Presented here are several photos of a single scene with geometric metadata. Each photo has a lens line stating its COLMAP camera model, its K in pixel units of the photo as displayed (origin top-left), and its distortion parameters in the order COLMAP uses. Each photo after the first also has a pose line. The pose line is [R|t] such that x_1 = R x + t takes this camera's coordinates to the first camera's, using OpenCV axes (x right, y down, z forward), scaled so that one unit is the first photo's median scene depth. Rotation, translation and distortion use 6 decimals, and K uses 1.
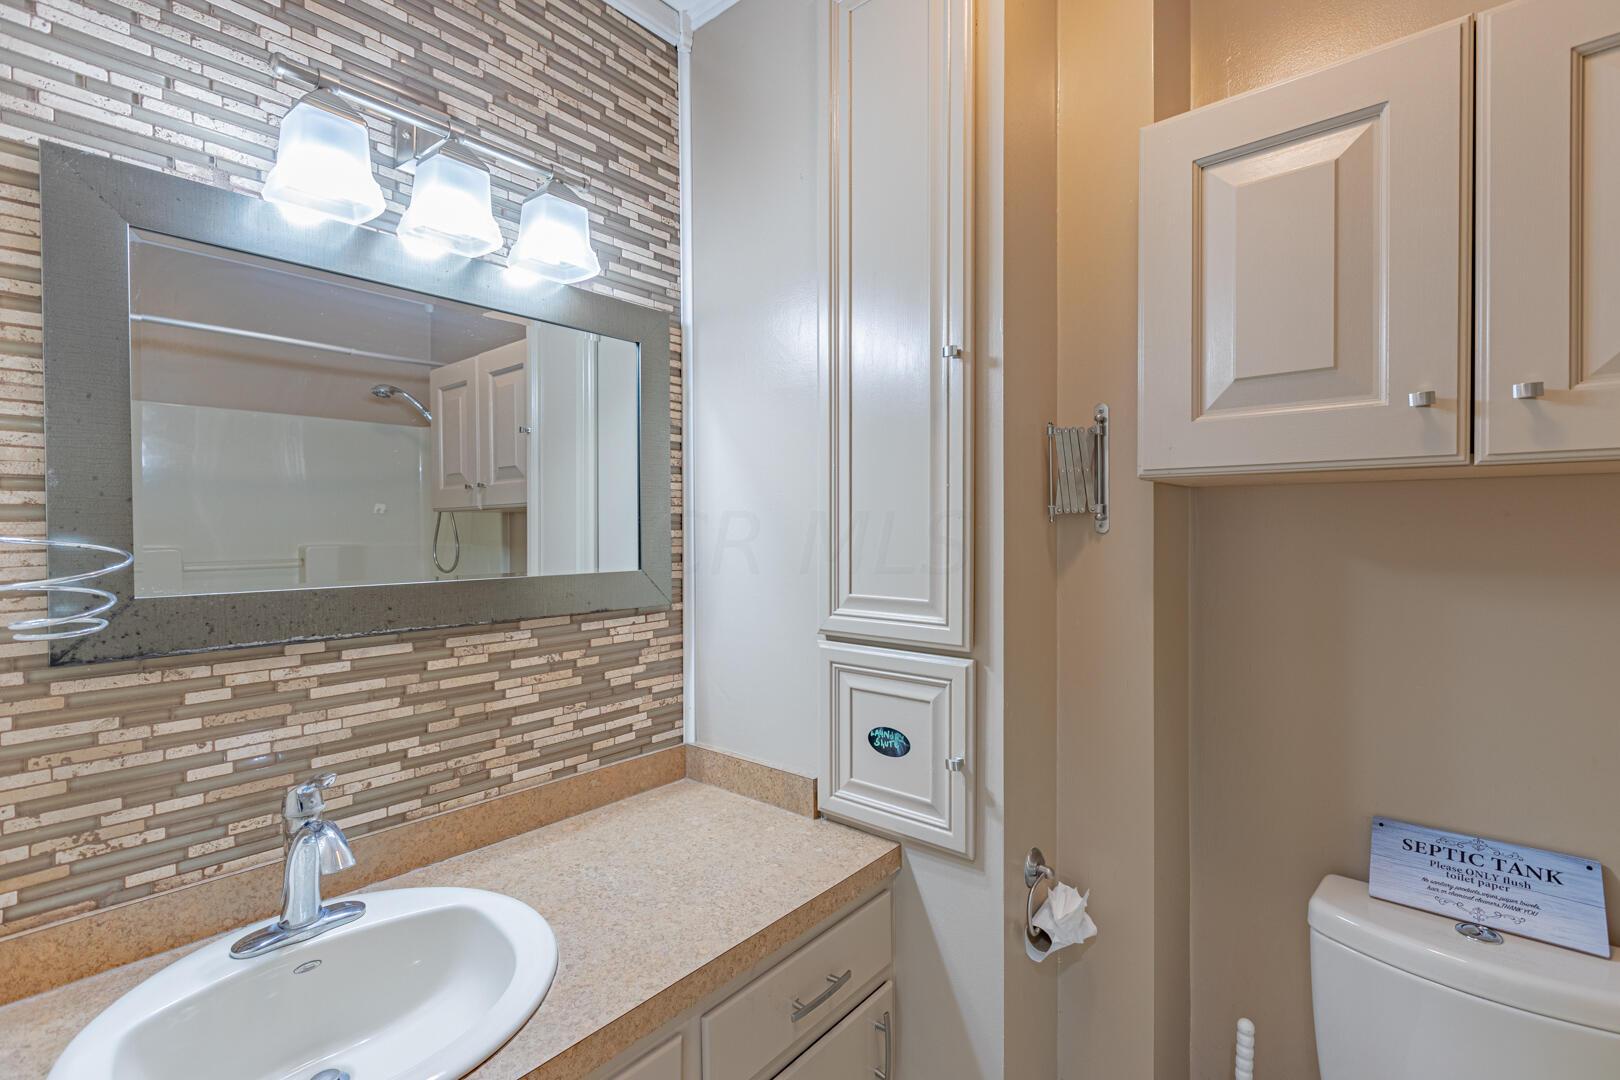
lens RADIAL K [[723.2, 0, 817.0], [0, 723.2, 536.2], [0, 0, 1]] dist [-0.002635, -0.000922]
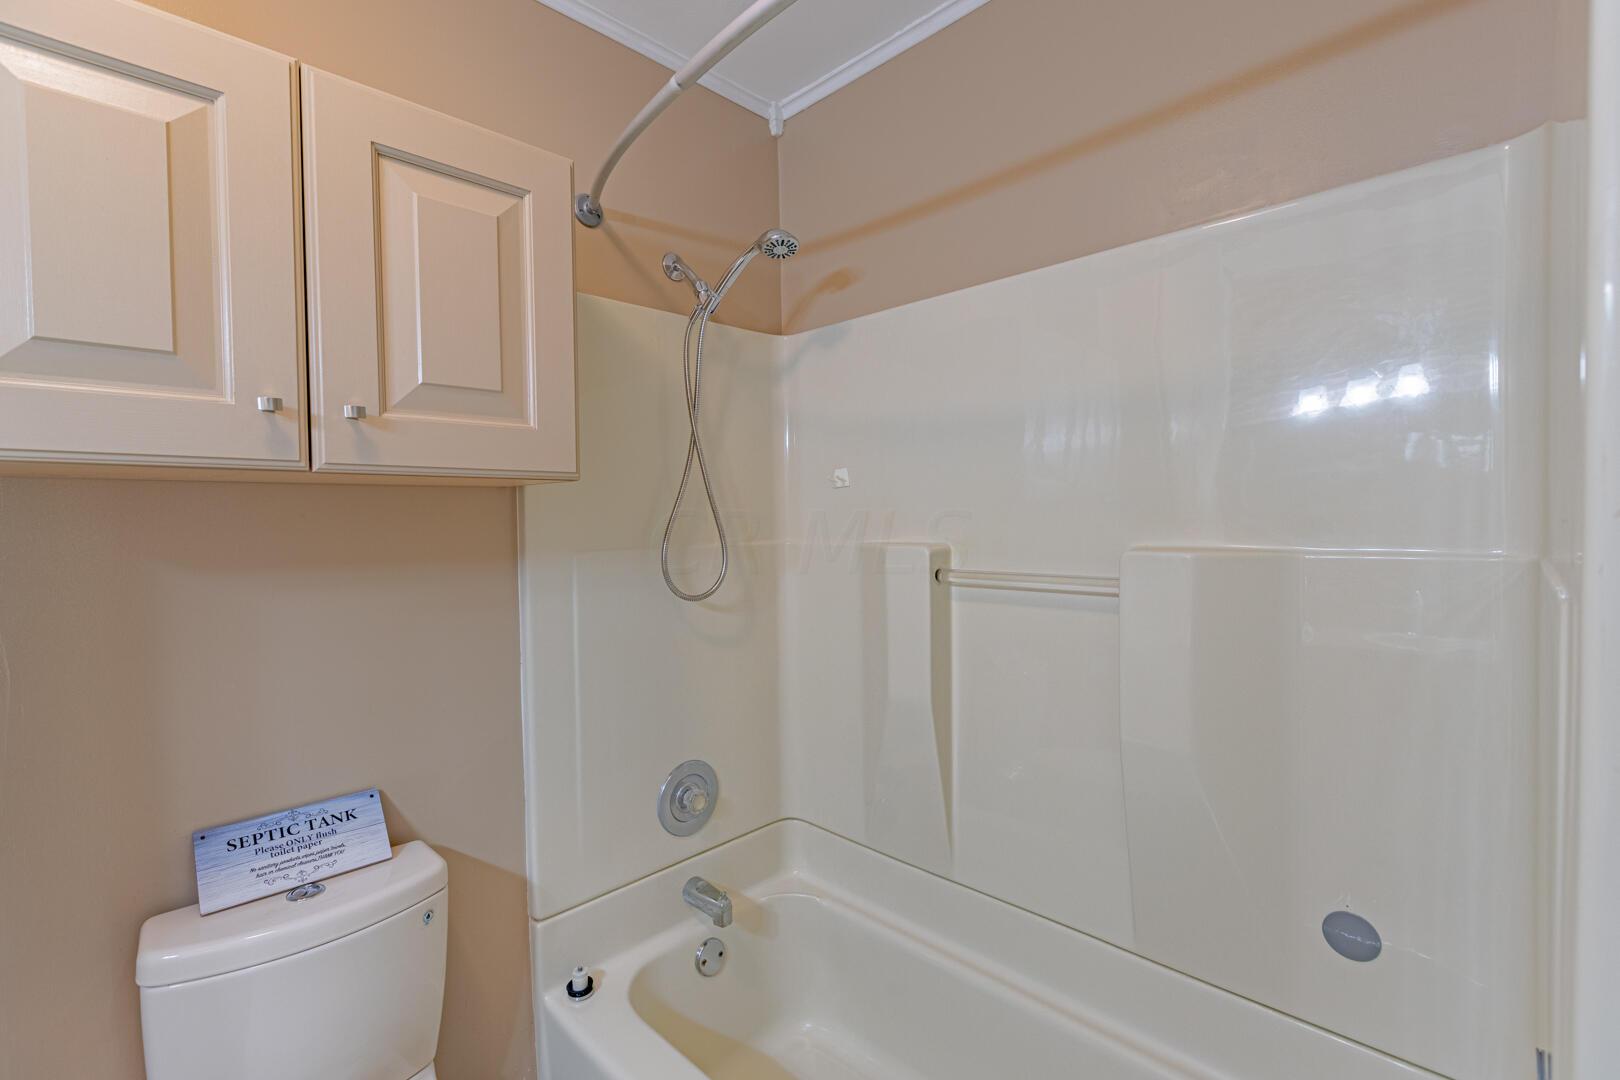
lens RADIAL K [[723.2, 0, 817.7], [0, 723.2, 535.9], [0, 0, 1]] dist [-0.002635, -0.000922]
pose [[0.063393, -0.021980, 0.997747, -0.128823], [0.022070, 0.999544, 0.020617, -0.003947], [-0.997745, 0.020713, 0.063849, 0.127752]]
